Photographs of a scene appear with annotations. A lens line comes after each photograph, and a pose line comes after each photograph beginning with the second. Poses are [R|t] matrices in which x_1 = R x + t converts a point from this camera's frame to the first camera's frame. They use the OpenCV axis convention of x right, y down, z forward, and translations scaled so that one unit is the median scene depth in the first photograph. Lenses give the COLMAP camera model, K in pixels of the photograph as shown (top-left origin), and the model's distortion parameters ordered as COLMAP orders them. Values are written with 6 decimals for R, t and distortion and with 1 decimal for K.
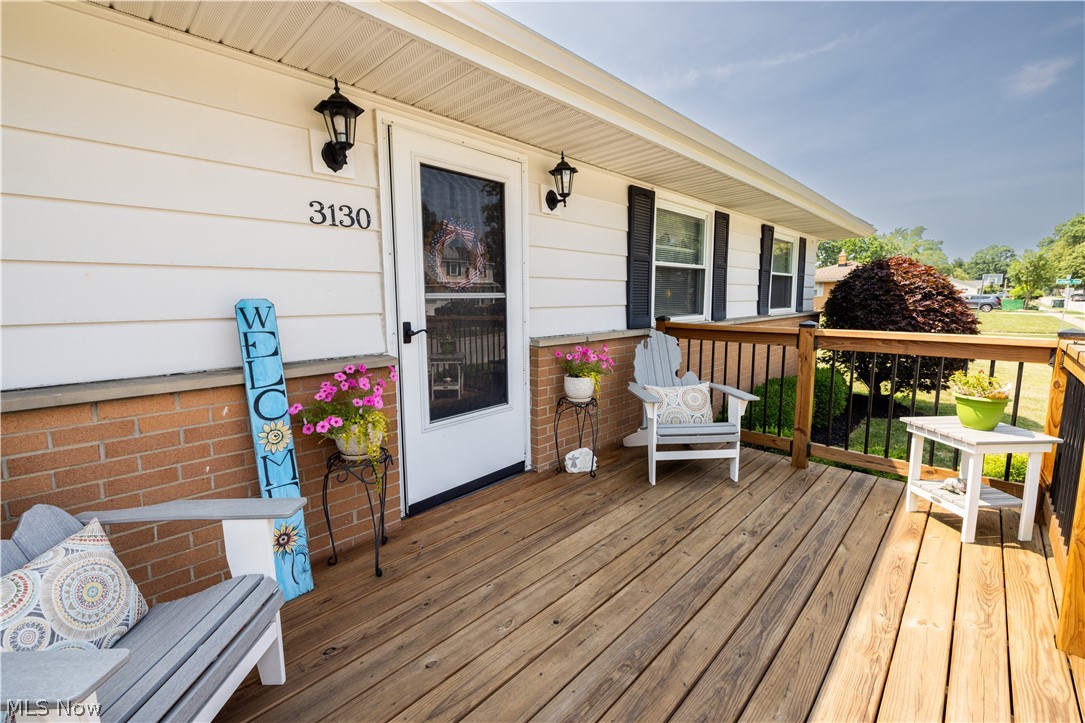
lens RADIAL K [[465.8, 0, 540.7], [0, 465.8, 353.4], [0, 0, 1]] dist [-0.004001, -0.000080]
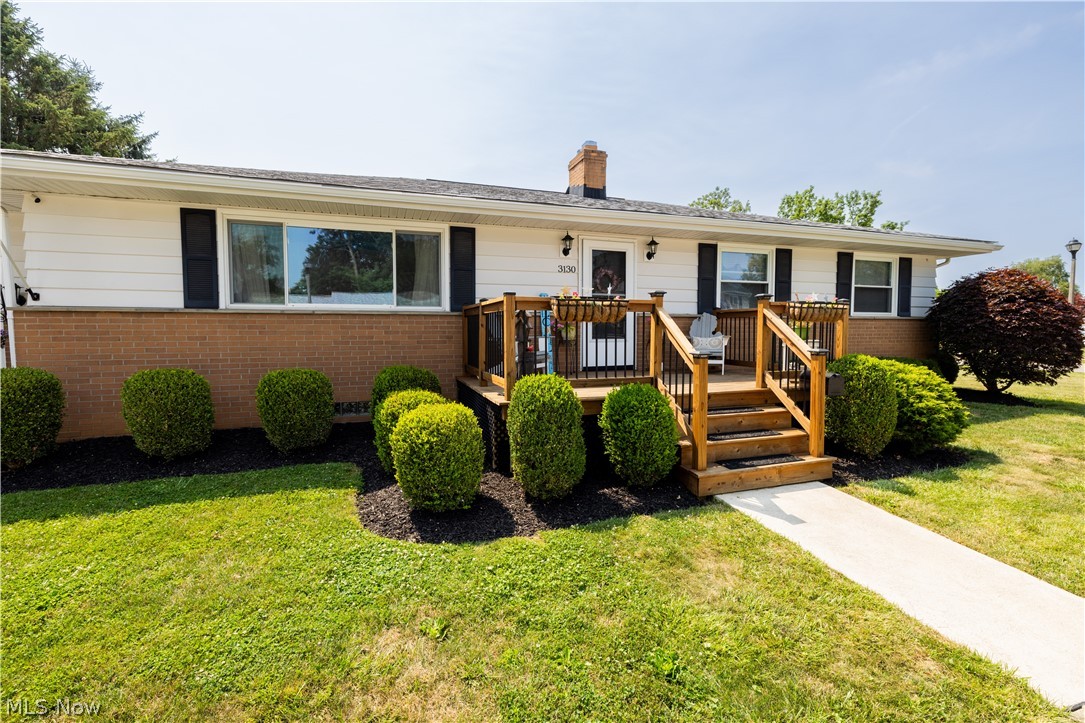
lens RADIAL K [[465.8, 0, 542.8], [0, 465.8, 360.2], [0, 0, 1]] dist [-0.004001, -0.000080]
pose [[0.883491, 0.038262, -0.466883, 0.681907], [-0.062714, 0.997348, -0.036940, 0.333861], [0.464231, 0.061916, 0.883547, -1.353675]]
